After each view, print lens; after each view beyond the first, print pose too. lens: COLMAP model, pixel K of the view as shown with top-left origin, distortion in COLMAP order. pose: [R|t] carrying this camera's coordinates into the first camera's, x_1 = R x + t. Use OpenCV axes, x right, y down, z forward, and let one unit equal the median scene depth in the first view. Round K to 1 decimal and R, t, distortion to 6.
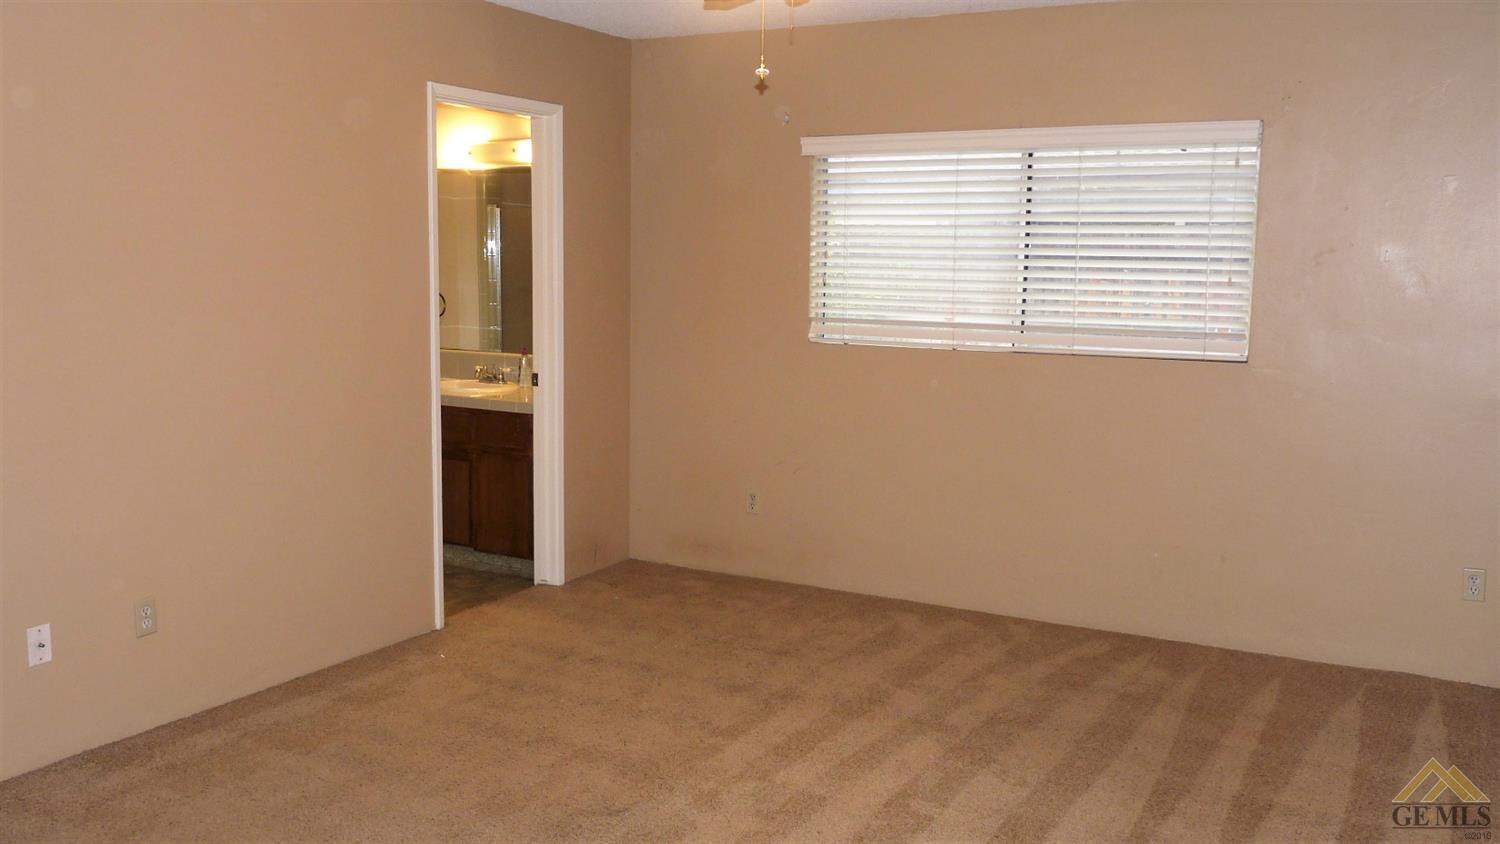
lens RADIAL K [[1291.1, 0, 750.0], [0, 1291.1, 422.0], [0, 0, 1]] dist [-0.005754, -0.003113]
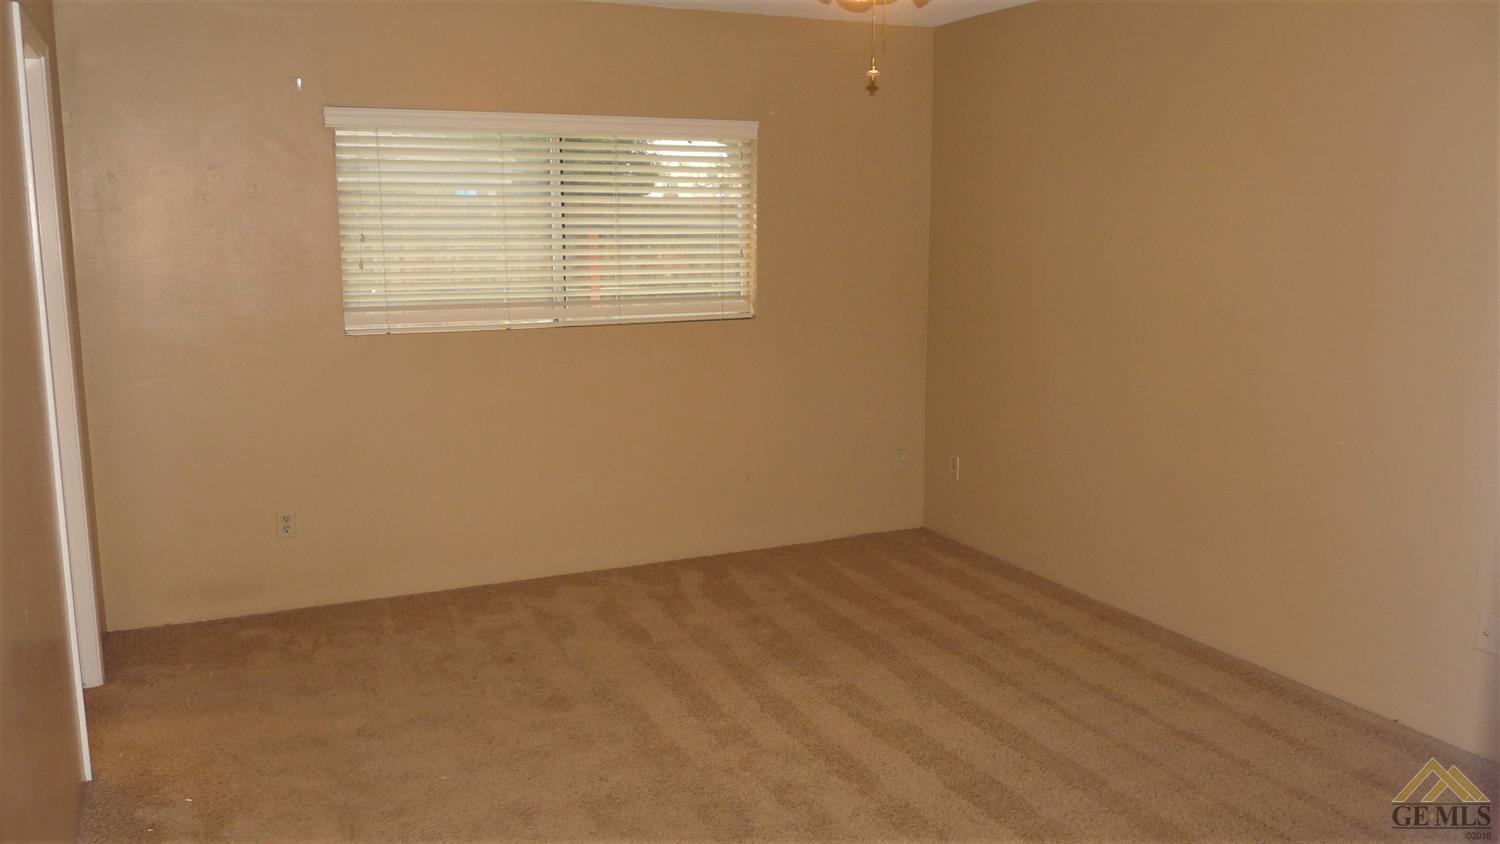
lens RADIAL K [[1206.0, 0, 750.0], [0, 1206.0, 422.0], [0, 0, 1]] dist [-0.000892, -0.005517]
pose [[0.582783, -0.147287, 0.799168, -0.556522], [0.114375, 0.988515, 0.098777, -0.062493], [-0.804538, 0.033839, 0.592936, 0.320838]]
